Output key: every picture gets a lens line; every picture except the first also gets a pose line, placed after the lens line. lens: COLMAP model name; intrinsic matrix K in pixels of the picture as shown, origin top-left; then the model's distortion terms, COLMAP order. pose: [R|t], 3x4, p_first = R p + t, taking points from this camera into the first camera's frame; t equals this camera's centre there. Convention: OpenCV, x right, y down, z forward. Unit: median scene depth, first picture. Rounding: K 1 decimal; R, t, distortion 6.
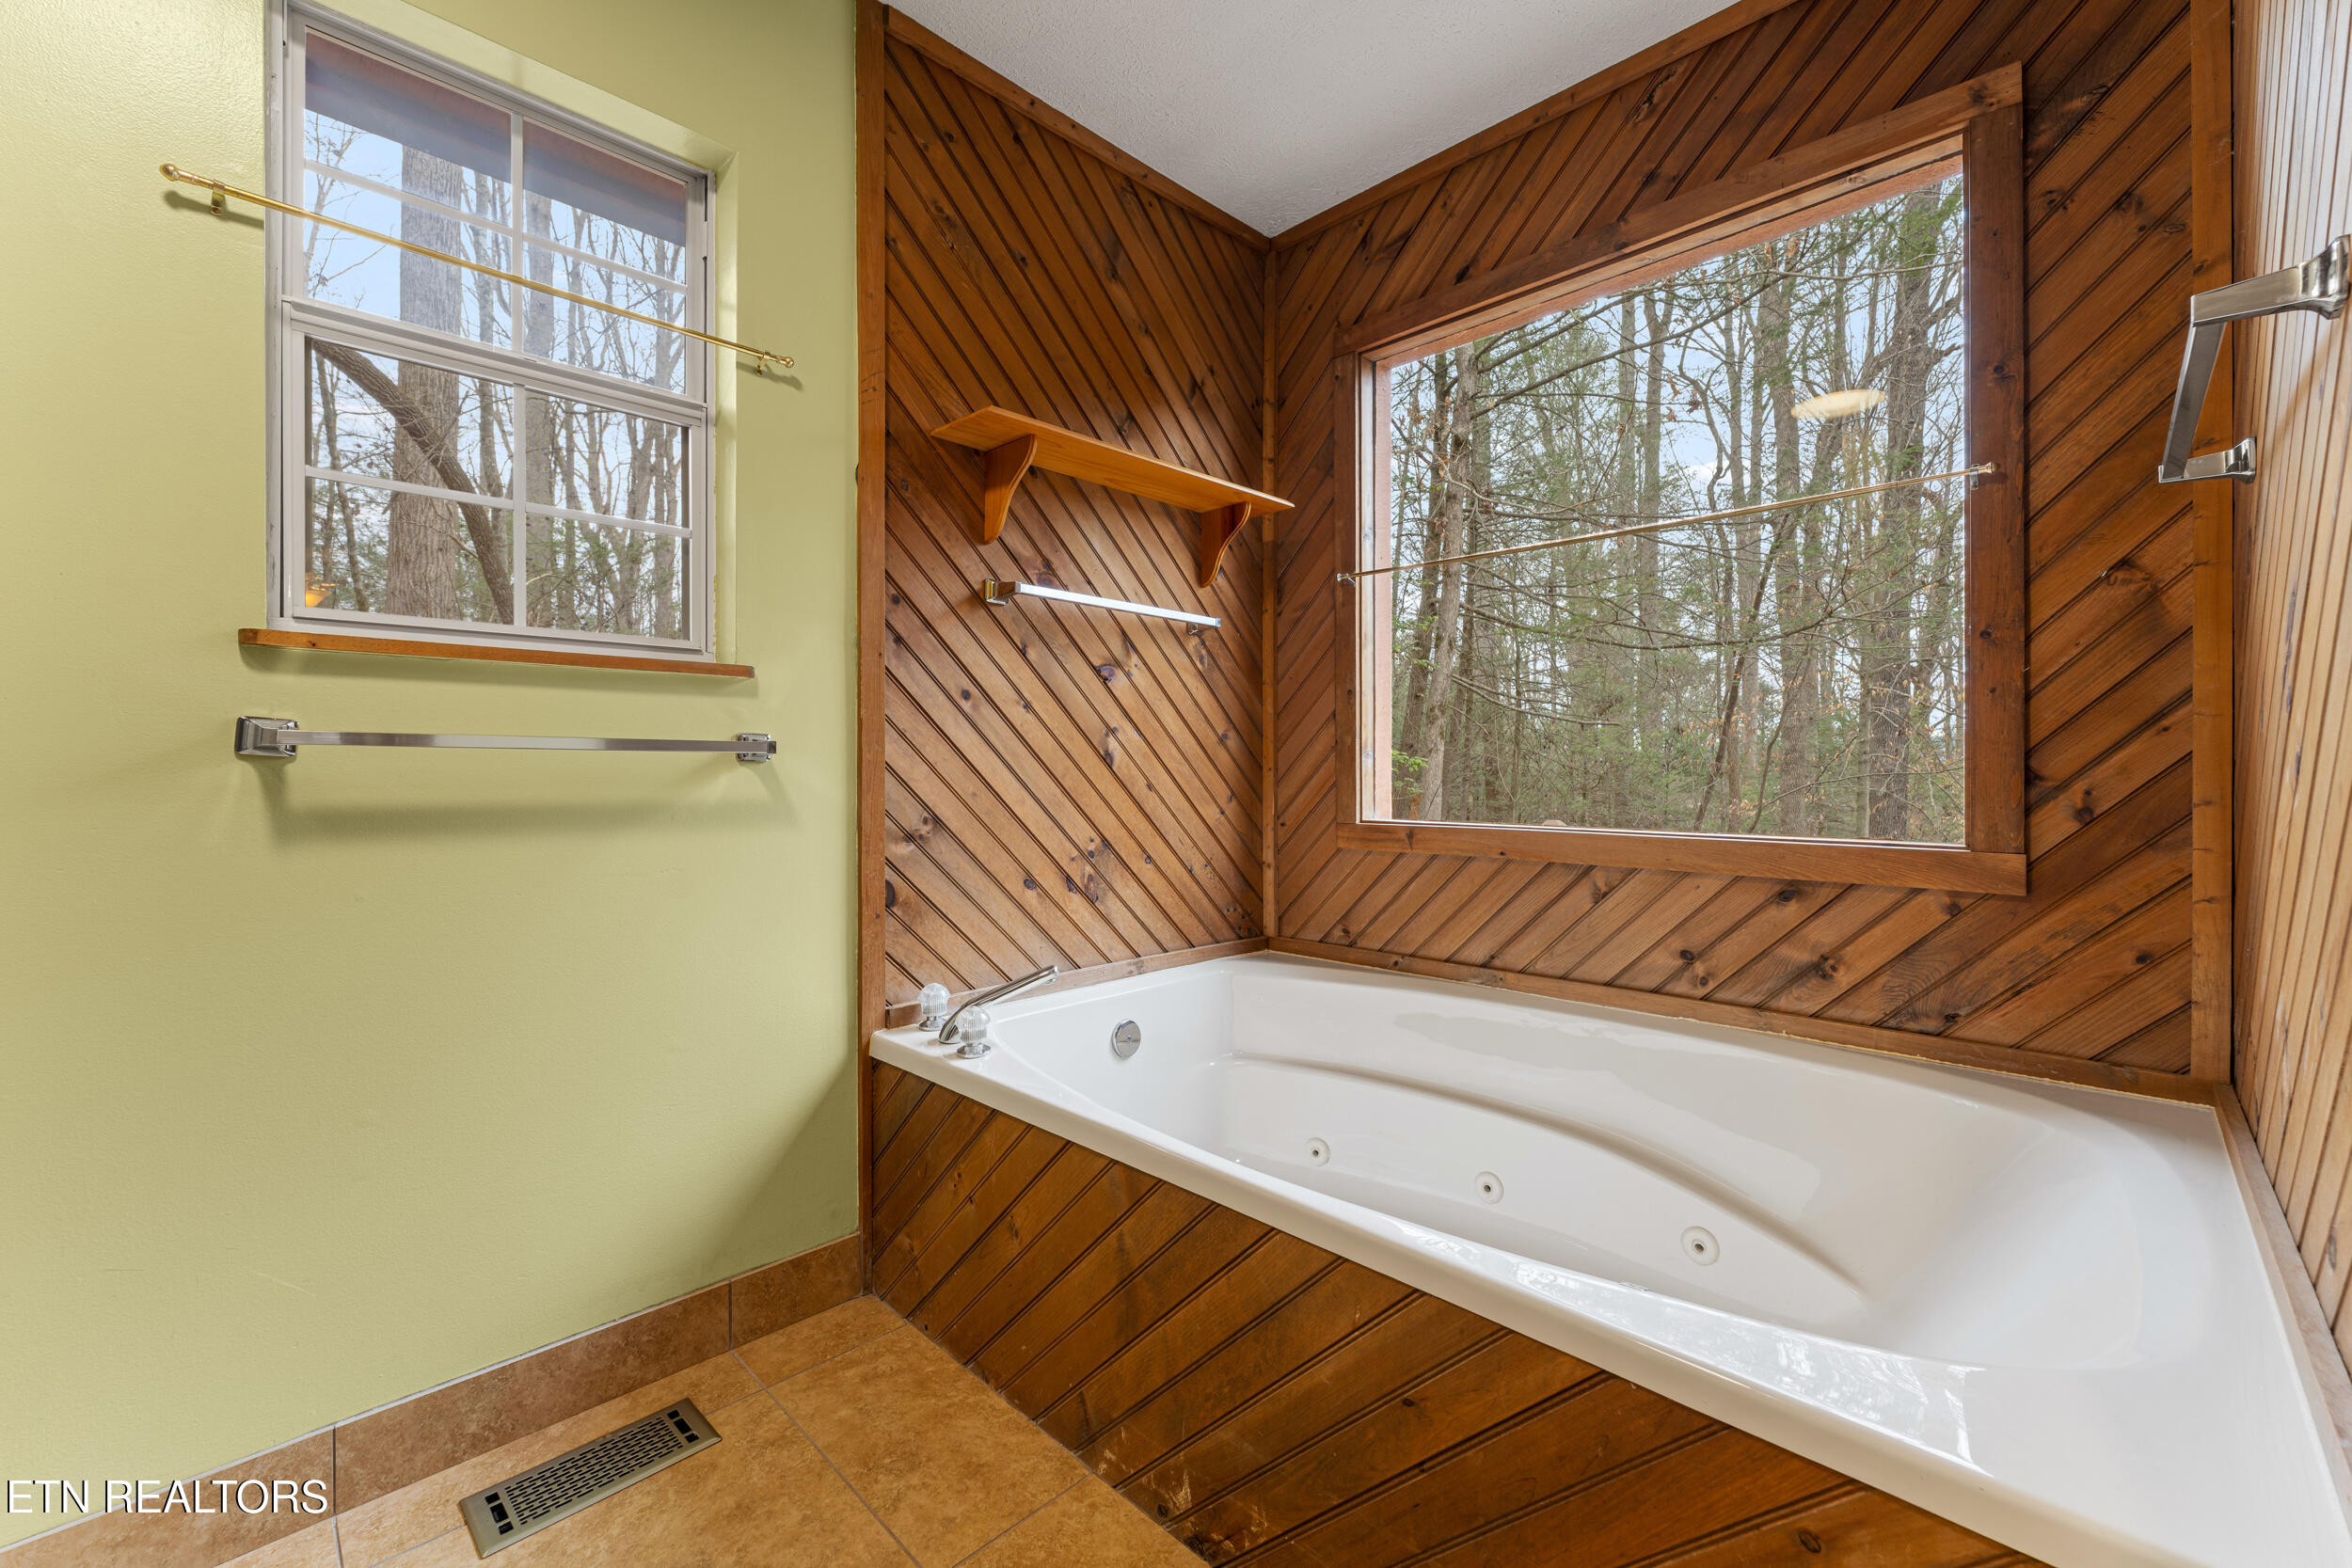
lens RADIAL K [[946.0, 0, 1176.0], [0, 946.0, 784.0], [0, 0, 1]] dist [-0.000763, -0.000028]
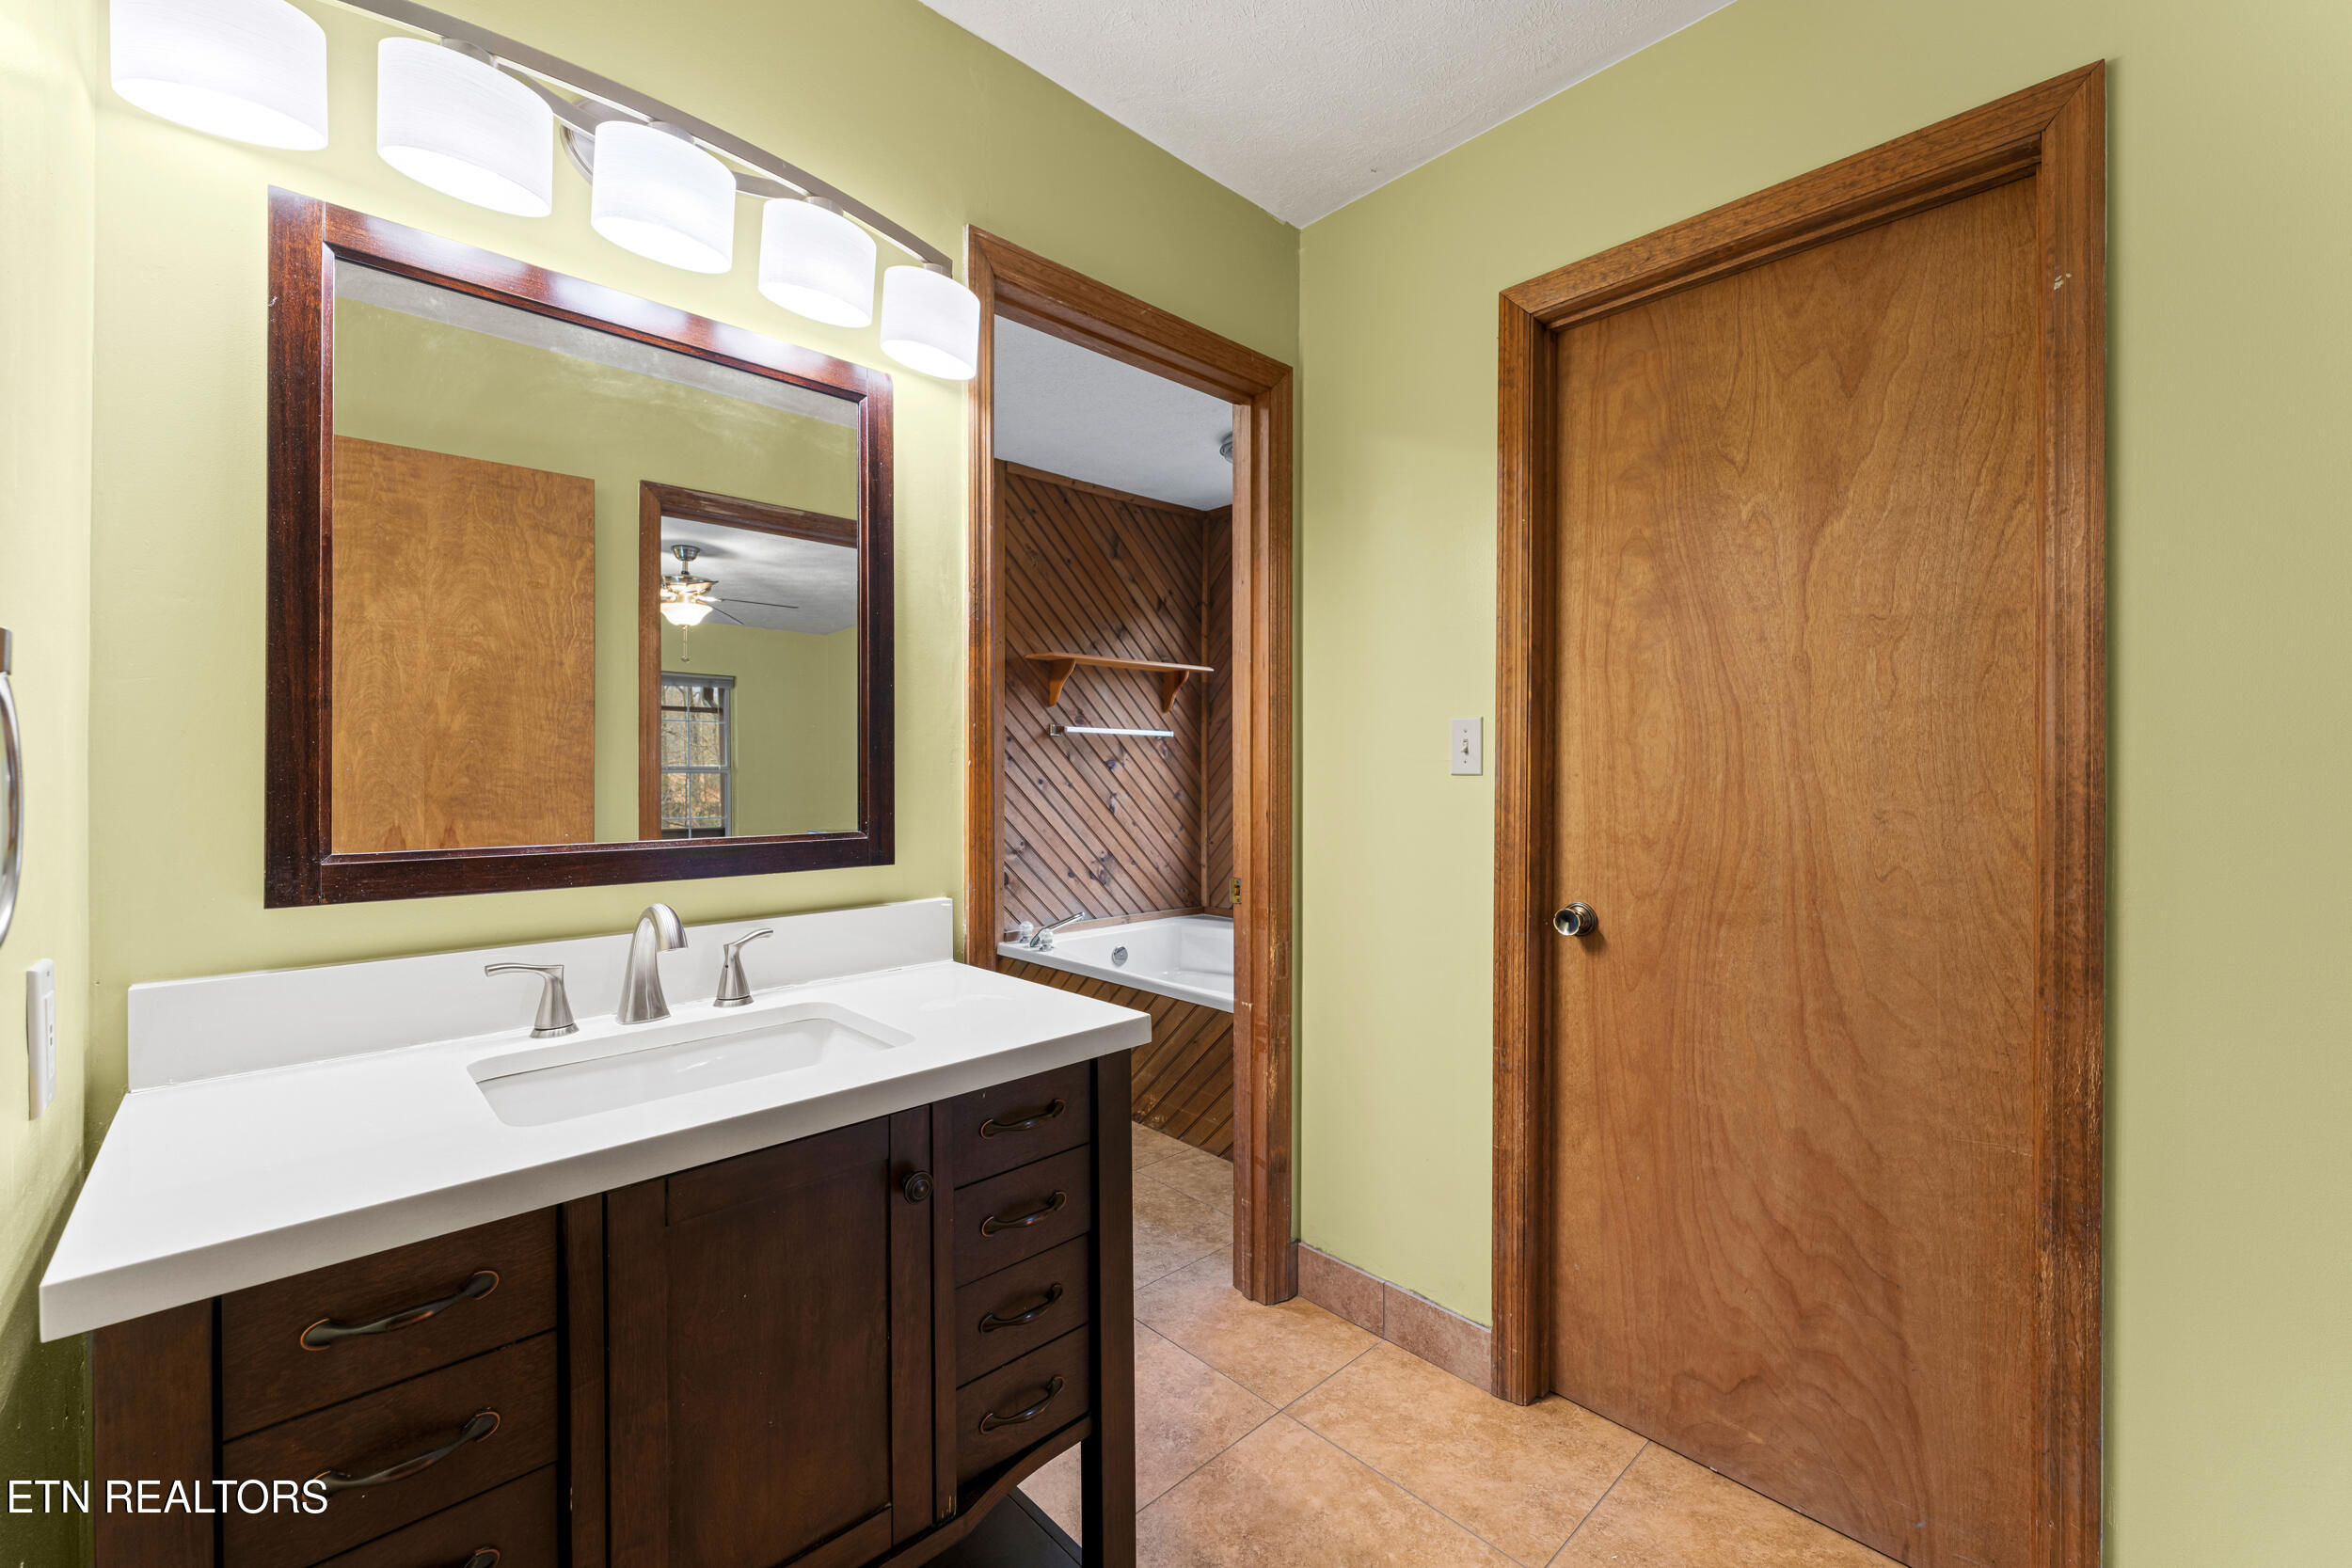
lens RADIAL K [[946.0, 0, 1176.0], [0, 946.0, 784.0], [0, 0, 1]] dist [-0.000763, -0.000028]
pose [[0.999703, 0.003442, -0.024127, 0.106714], [-0.003408, 0.999993, 0.001436, -0.083917], [0.024132, -0.001354, 0.999708, -0.925897]]
